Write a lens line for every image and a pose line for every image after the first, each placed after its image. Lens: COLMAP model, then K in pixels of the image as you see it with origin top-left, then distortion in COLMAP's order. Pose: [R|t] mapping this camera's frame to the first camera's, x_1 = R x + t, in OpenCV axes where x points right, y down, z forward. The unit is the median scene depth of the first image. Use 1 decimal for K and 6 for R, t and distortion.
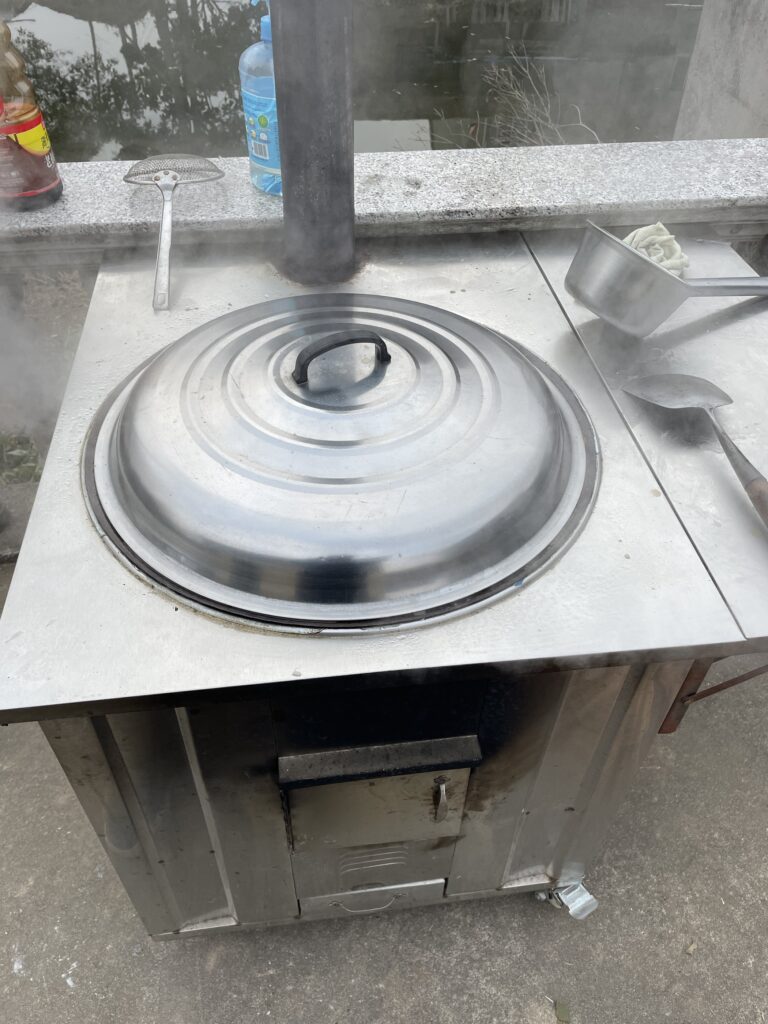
lens RADIAL K [[770.0, 0, 384.0], [0, 770.0, 512.0], [0, 0, 1]] dist [0.073913, -0.107056]
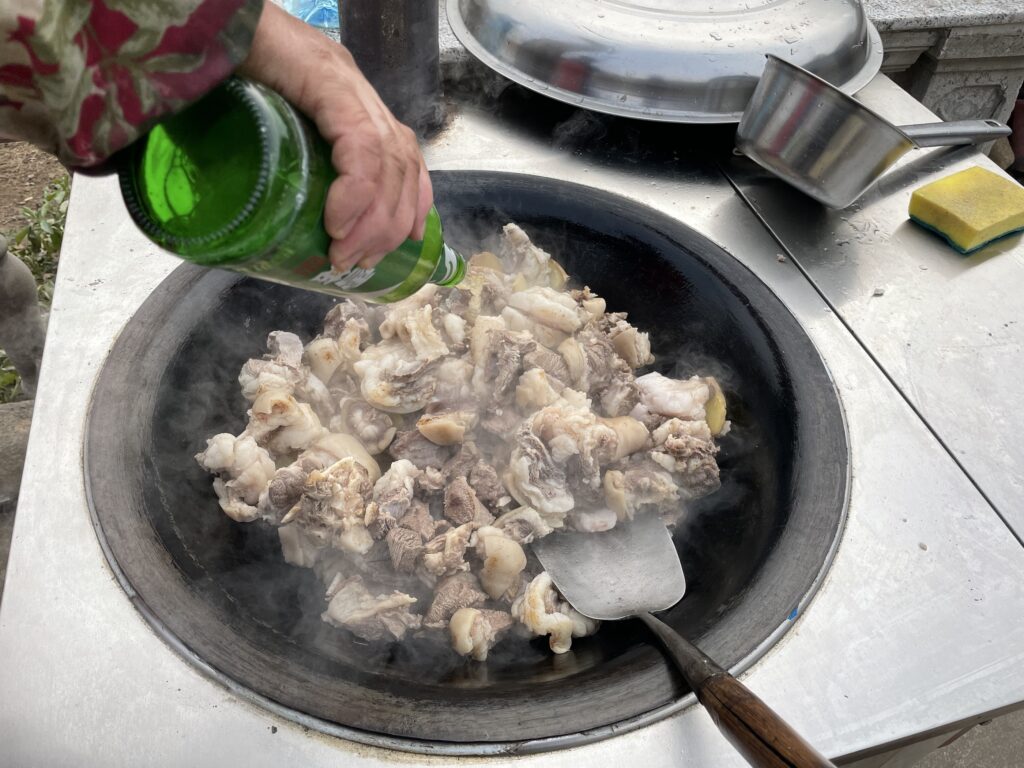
lens RADIAL K [[770.0, 0, 506.5], [0, 770.0, 384.8], [0, 0, 1]] dist [0.073913, -0.107056]
pose [[0.989179, -0.077126, 0.124806, -0.088738], [0.070460, 0.995886, 0.056985, -0.102461], [-0.128688, -0.047574, 0.990543, 0.237877]]
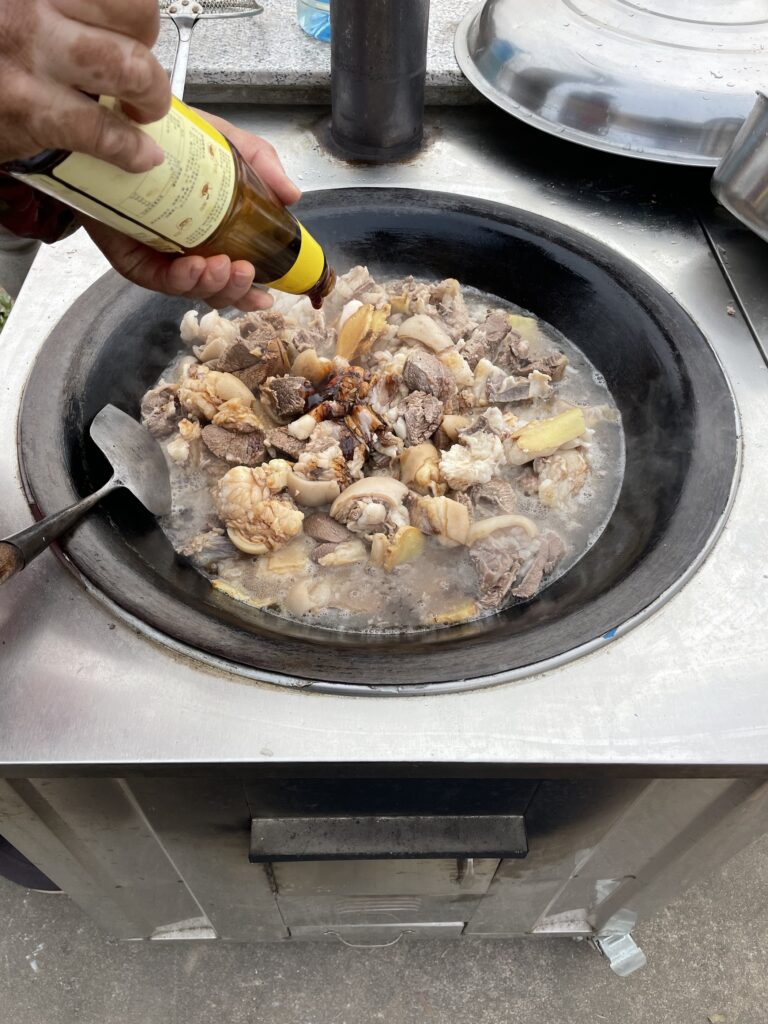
lens RADIAL K [[770.0, 0, 384.0], [0, 770.0, 512.0], [0, 0, 1]] dist [0.073913, -0.107056]
pose [[0.993936, 0.087593, -0.066472, 0.009073], [-0.078951, 0.989254, 0.123057, -0.051945], [0.076537, -0.117063, 0.990171, 0.205583]]
